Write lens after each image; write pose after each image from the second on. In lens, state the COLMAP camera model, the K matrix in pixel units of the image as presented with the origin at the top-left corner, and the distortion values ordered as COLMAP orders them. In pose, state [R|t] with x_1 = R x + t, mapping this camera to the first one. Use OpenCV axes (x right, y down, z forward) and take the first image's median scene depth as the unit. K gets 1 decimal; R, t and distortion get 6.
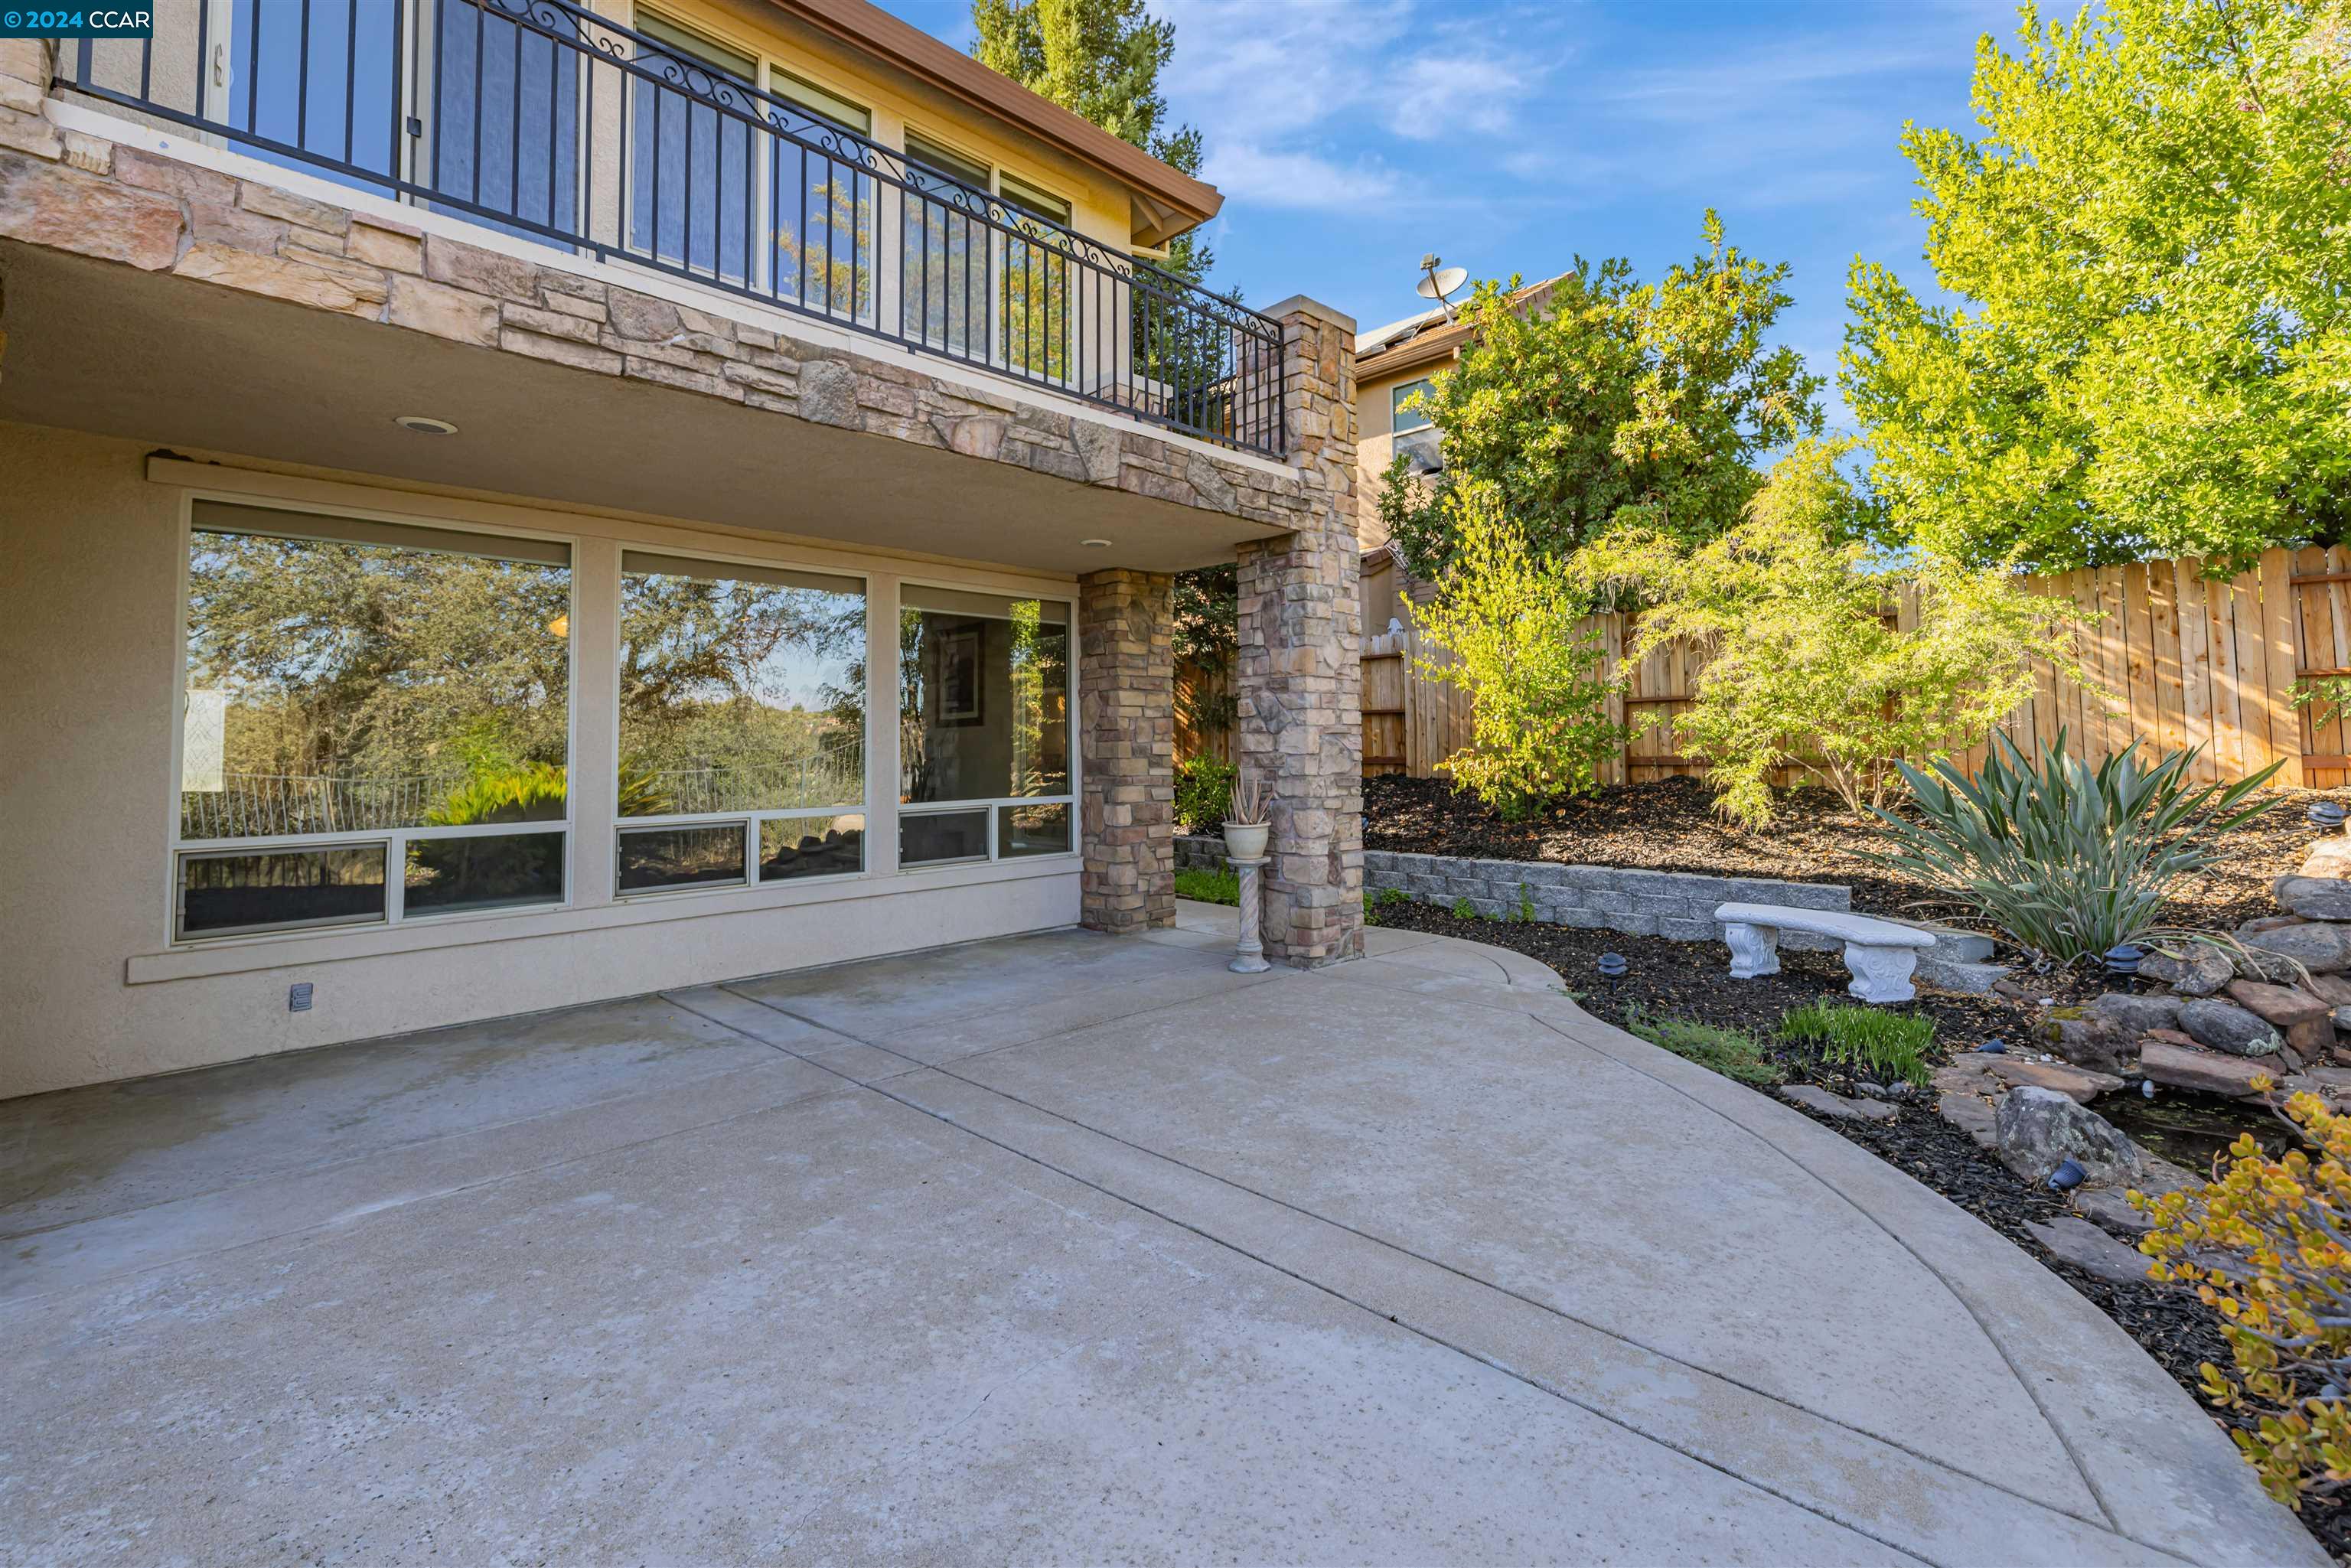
lens RADIAL K [[1021.9, 0, 1100.0], [0, 1021.9, 704.8], [0, 0, 1]] dist [-0.003306, -0.000234]
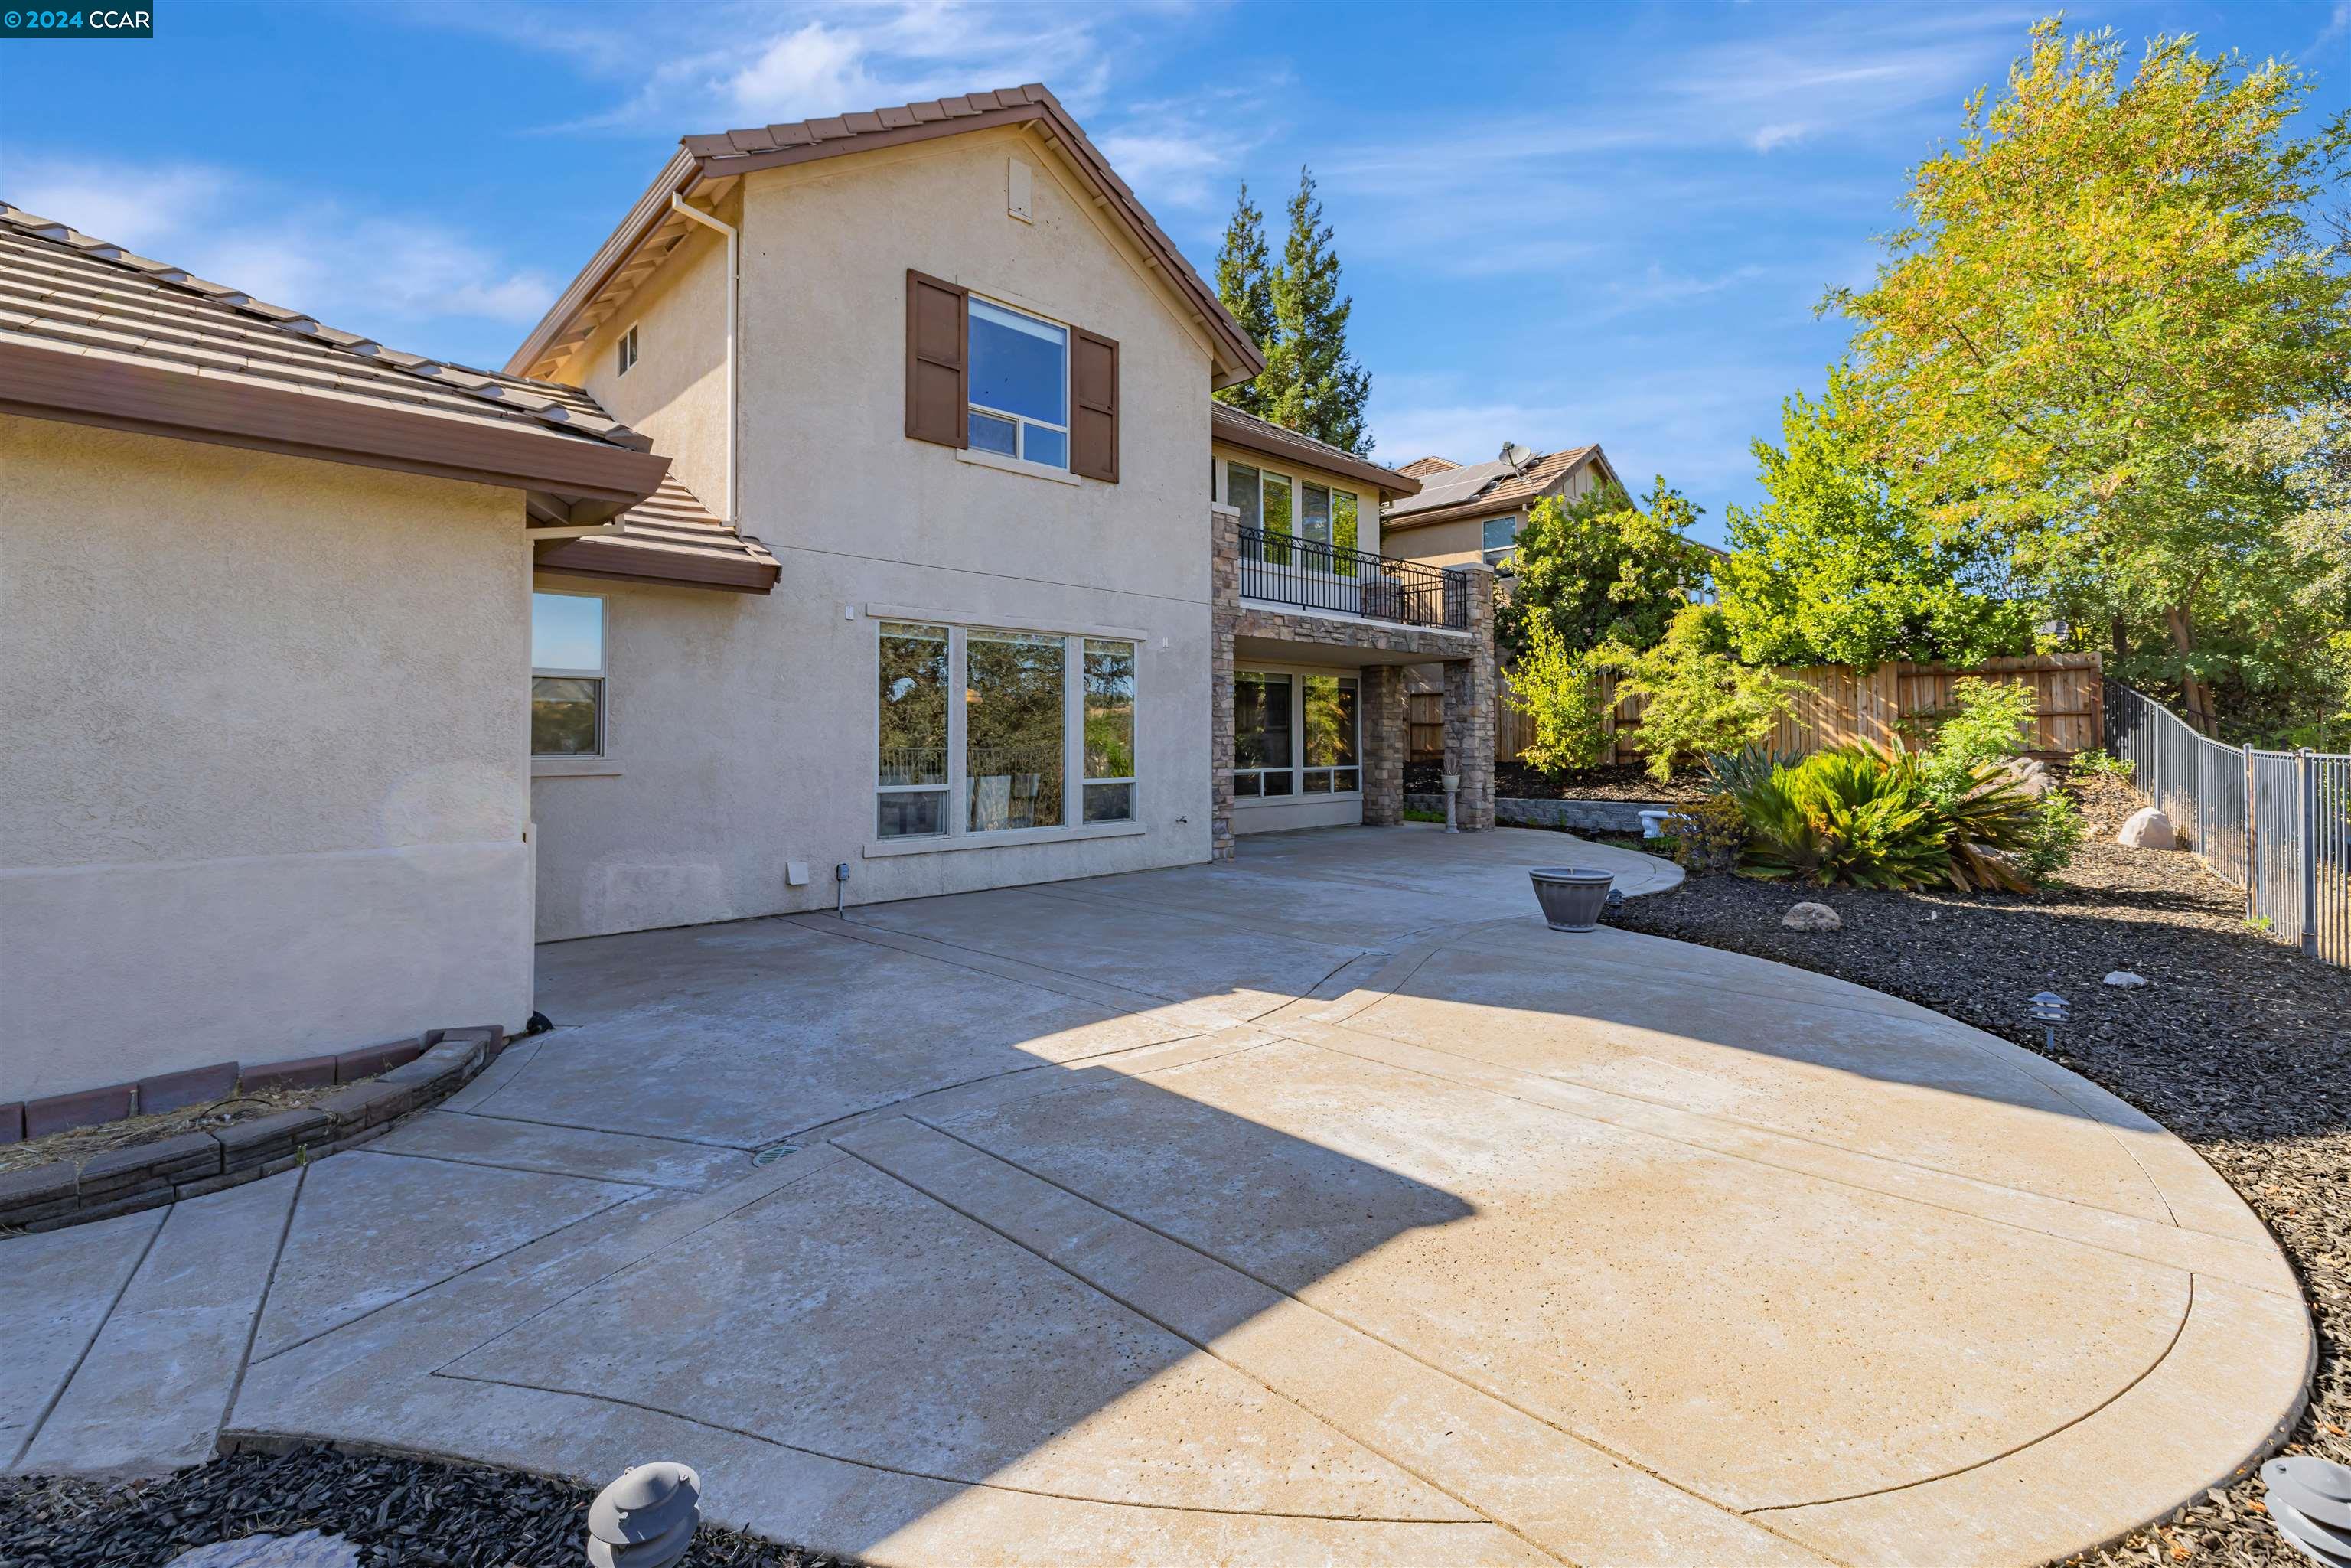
lens RADIAL K [[1021.9, 0, 1134.0], [0, 1021.9, 716.6], [0, 0, 1]] dist [-0.003306, -0.000234]
pose [[0.999974, 0.006404, -0.003279, -0.488383], [-0.006340, 0.999795, 0.019250, -0.056147], [0.003402, -0.019229, 0.999809, -1.175900]]
